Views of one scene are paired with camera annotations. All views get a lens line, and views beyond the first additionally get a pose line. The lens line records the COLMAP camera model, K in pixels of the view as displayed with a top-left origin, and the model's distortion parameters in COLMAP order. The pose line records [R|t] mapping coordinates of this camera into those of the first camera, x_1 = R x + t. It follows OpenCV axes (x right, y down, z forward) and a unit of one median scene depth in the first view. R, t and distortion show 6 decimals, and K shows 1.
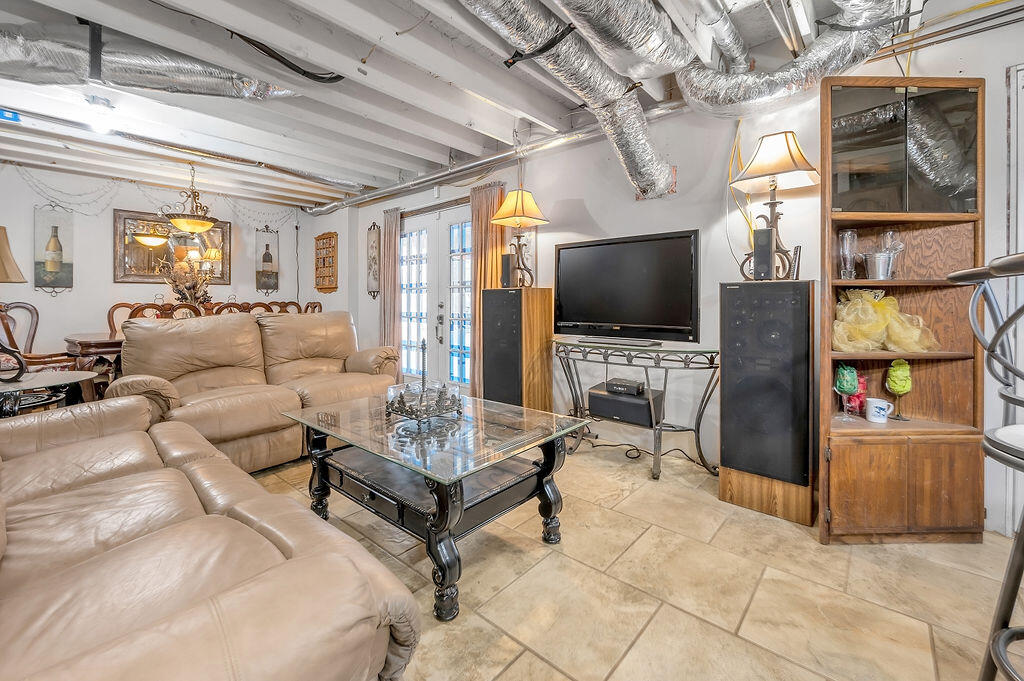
lens RADIAL K [[425.2, 0, 519.5], [0, 425.2, 300.7], [0, 0, 1]] dist [0.000663, 0.000298]
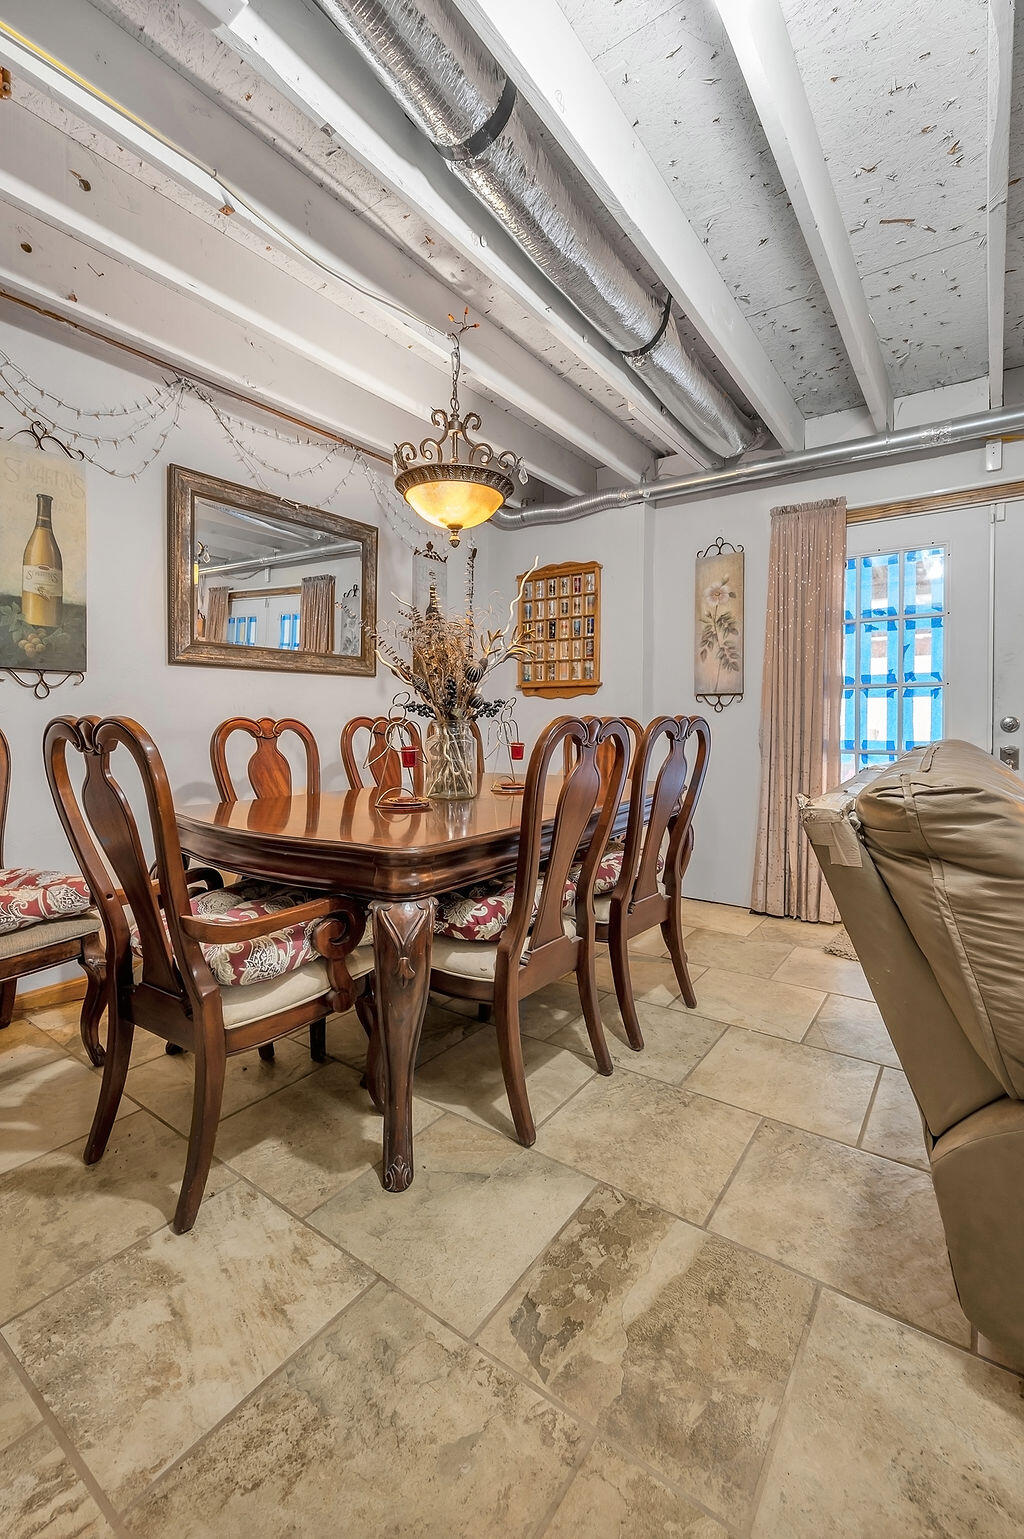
lens RADIAL K [[639.0, 0, 545.1], [0, 639.0, 727.1], [0, 0, 1]] dist [0.000663, 0.000298]
pose [[0.993083, 0.001317, 0.117409, -0.672096], [-0.003637, 0.999802, 0.019553, 0.001709], [-0.117360, -0.019845, 0.992891, 0.388818]]
